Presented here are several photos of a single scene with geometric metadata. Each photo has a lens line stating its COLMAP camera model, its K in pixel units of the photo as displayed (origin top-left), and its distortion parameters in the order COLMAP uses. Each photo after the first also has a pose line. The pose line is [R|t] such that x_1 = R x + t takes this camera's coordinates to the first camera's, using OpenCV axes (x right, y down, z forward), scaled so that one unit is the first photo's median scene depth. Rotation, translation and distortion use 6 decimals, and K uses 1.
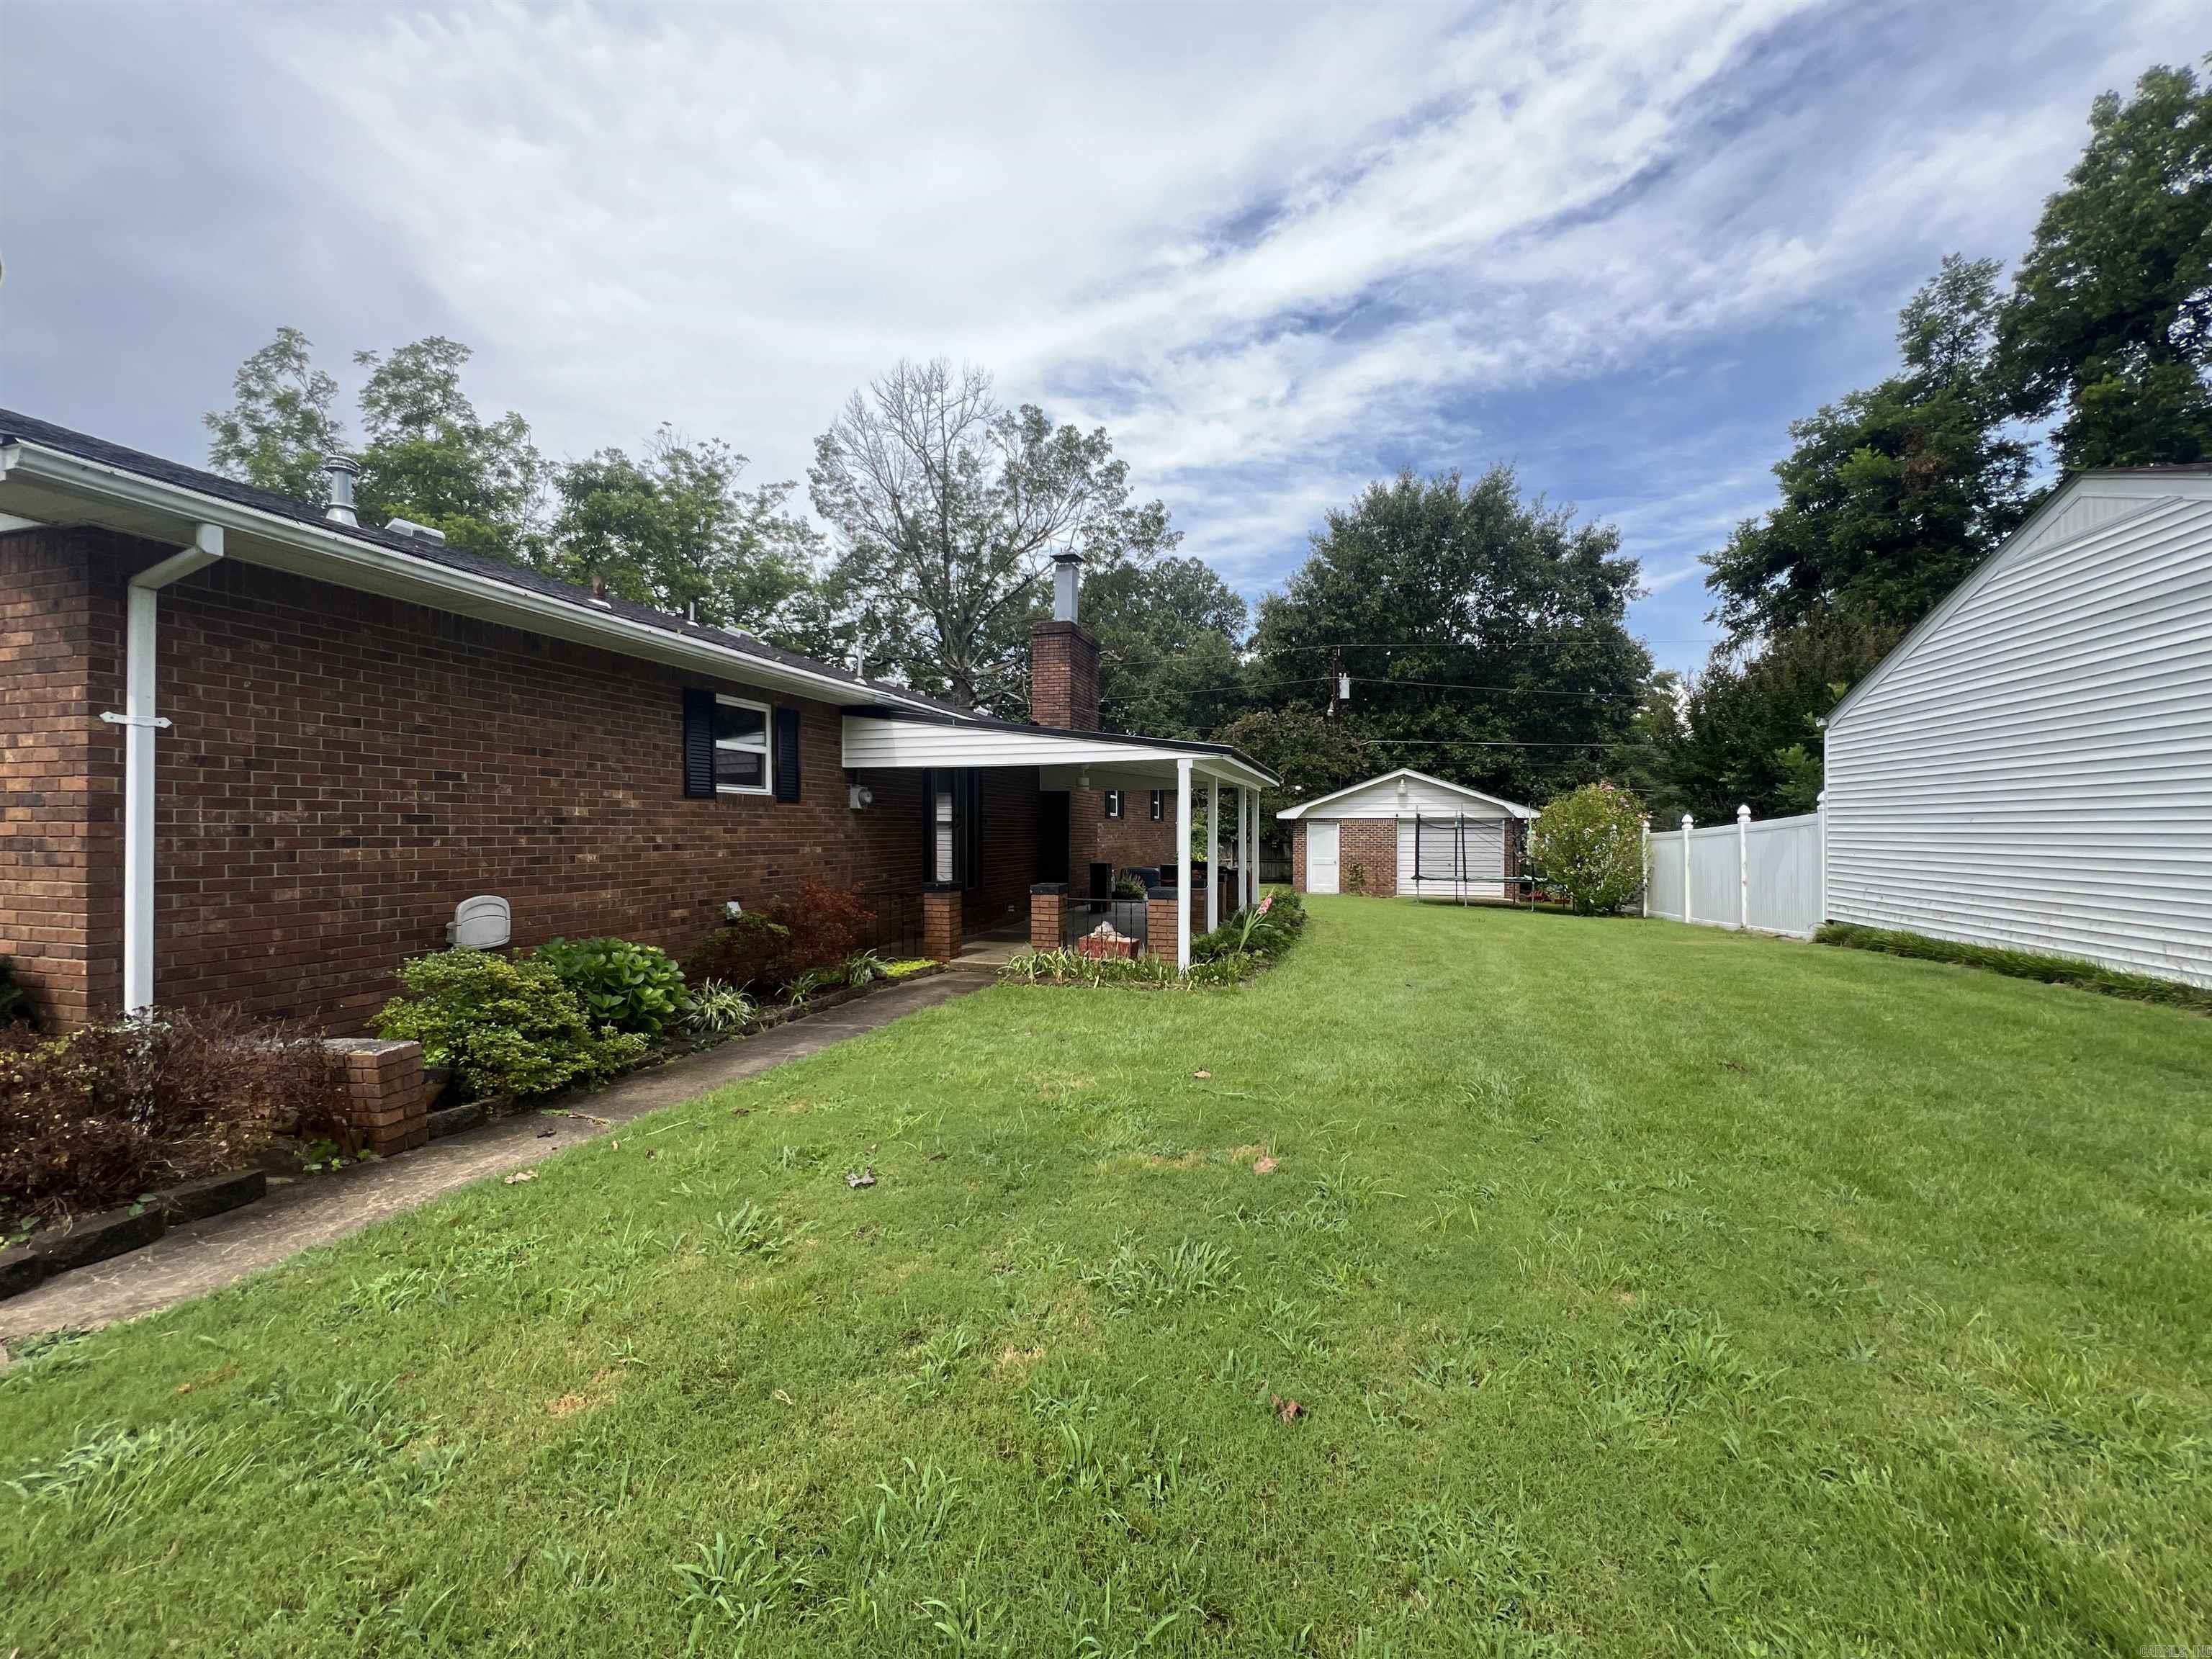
lens RADIAL K [[885.7, 0, 1107.4], [0, 885.7, 829.6], [0, 0, 1]] dist [-0.001727, 0.000294]
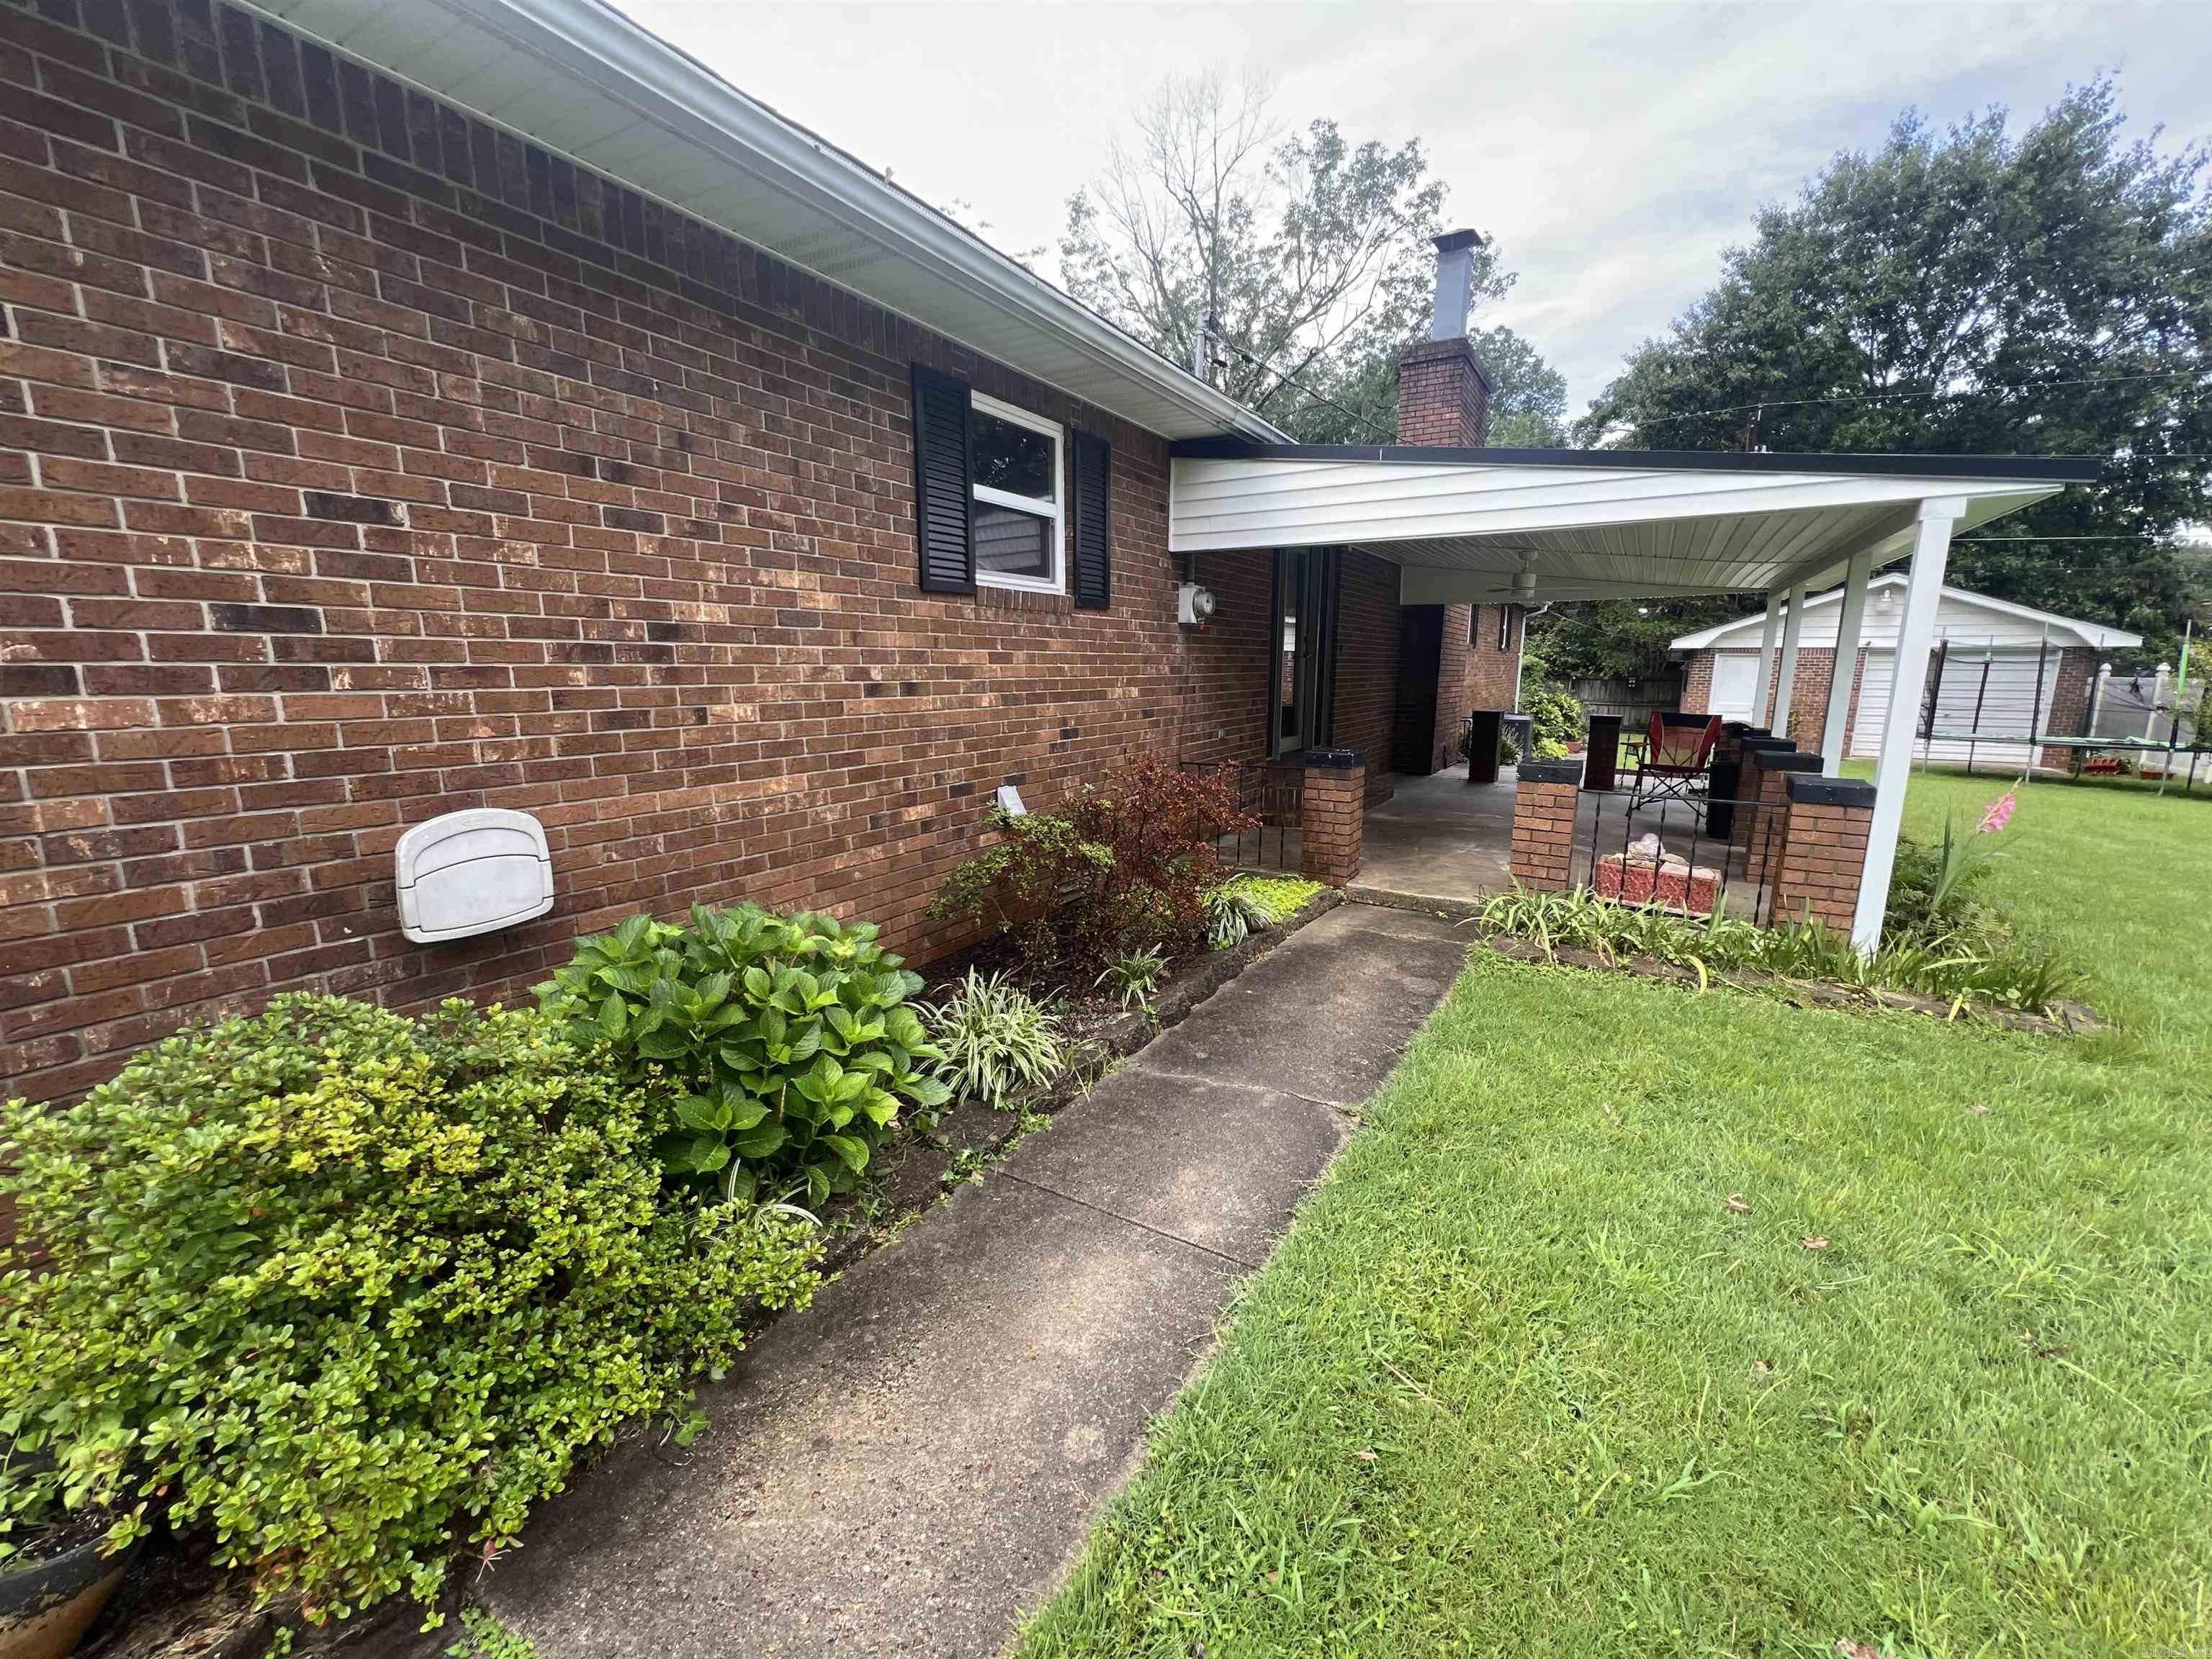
lens RADIAL K [[888.5, 0, 1101.5], [0, 888.5, 833.3], [0, 0, 1]] dist [-0.000896, 0.000779]
pose [[0.963342, 0.052765, -0.263036, -0.069478], [-0.002480, 0.982177, 0.187943, 0.001394], [0.268265, -0.180401, 0.946303, 0.153703]]
